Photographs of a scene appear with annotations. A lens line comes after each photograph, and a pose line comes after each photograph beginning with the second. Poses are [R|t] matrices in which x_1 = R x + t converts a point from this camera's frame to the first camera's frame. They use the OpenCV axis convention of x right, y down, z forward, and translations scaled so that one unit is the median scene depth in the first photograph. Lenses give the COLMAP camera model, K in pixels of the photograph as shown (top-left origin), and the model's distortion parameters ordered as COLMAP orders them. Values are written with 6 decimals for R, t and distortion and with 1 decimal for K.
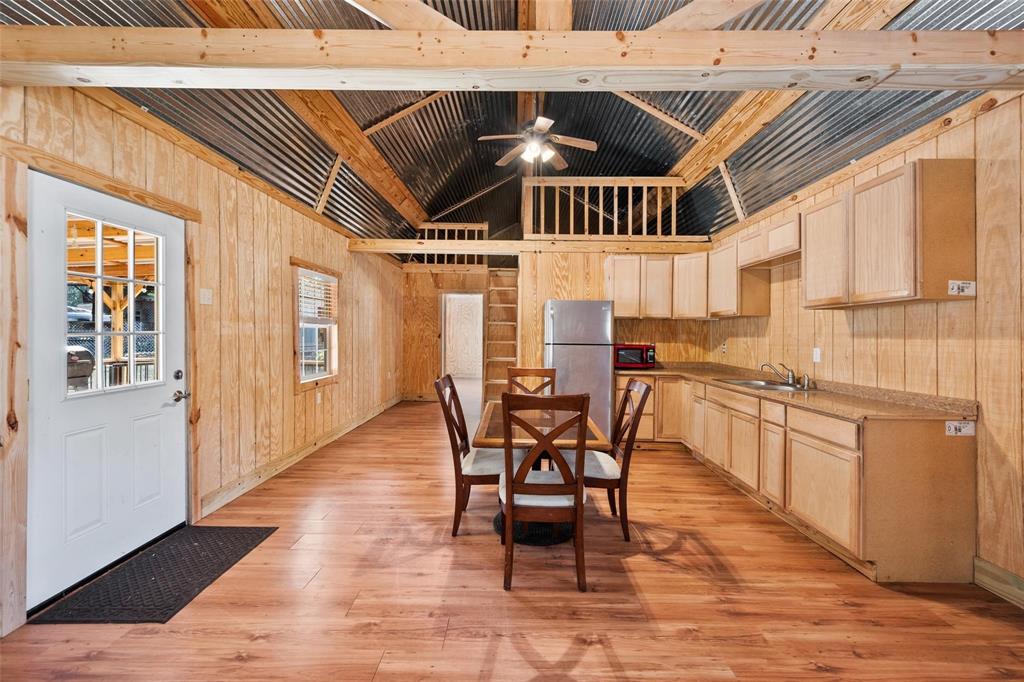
lens RADIAL K [[413.5, 0, 513.1], [0, 413.5, 330.6], [0, 0, 1]] dist [0.001141, 0.000120]
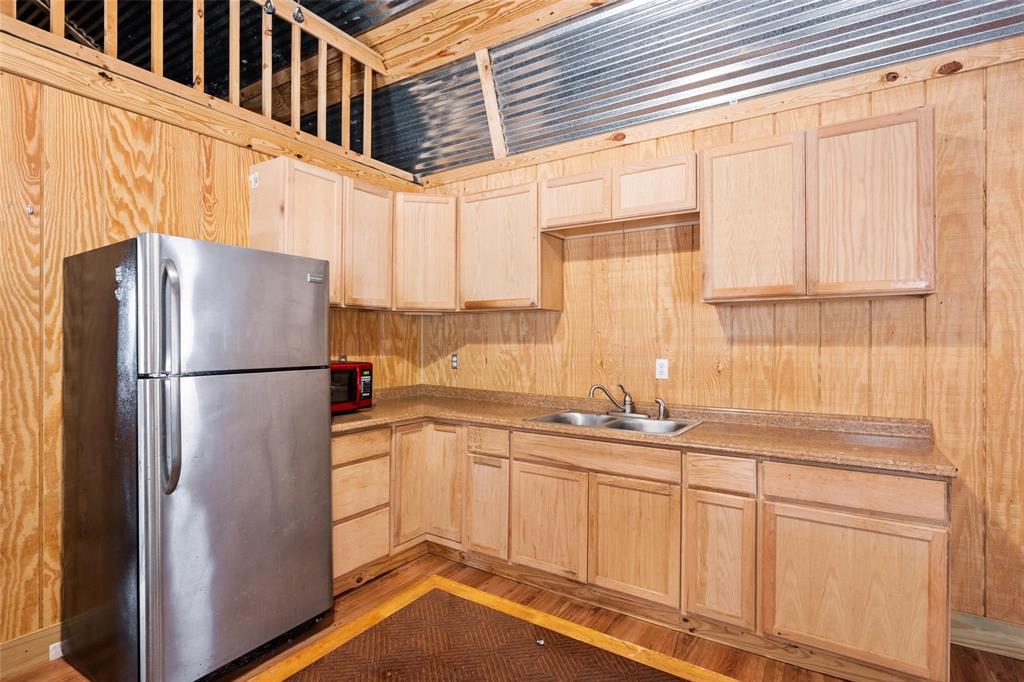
lens RADIAL K [[511.1, 0, 512.2], [0, 511.1, 337.1], [0, 0, 1]] dist [0.000808, 0.000460]
pose [[0.529457, -0.007361, 0.848305, -0.143734], [-0.005009, 0.999918, 0.011803, -0.003948], [-0.848322, -0.010498, 0.529376, 0.825412]]
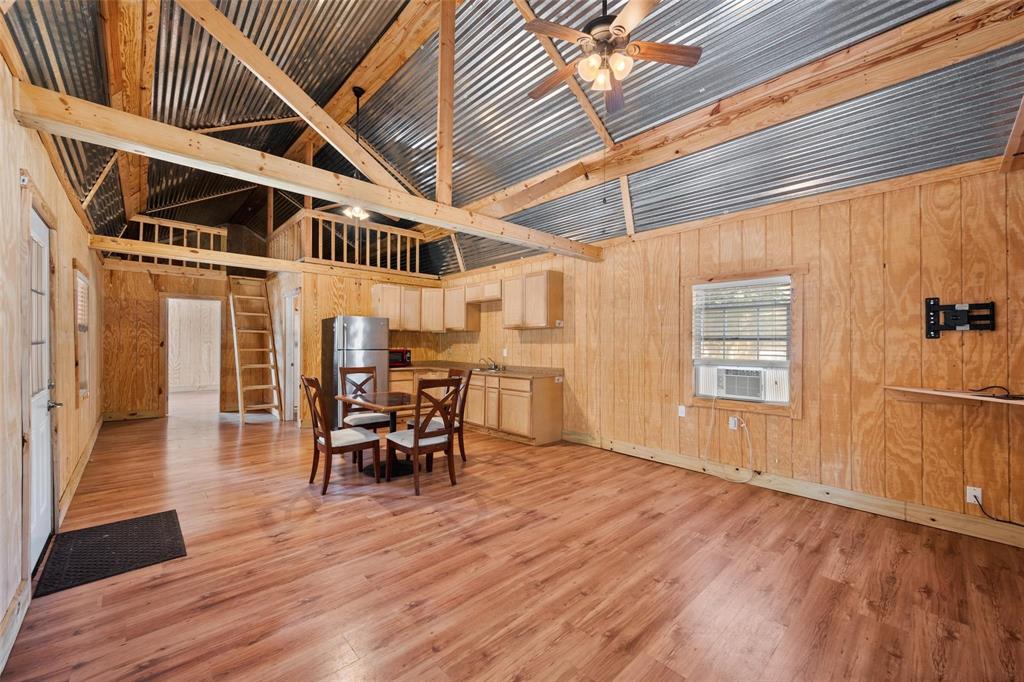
lens RADIAL K [[402.3, 0, 512.0], [0, 402.3, 341.0], [0, 0, 1]] dist [-0.000111, -0.000117]
pose [[0.725570, -0.000935, 0.688148, -0.571348], [-0.004361, 0.999973, 0.005957, -0.007136], [-0.688135, -0.007323, 0.725546, -0.406809]]
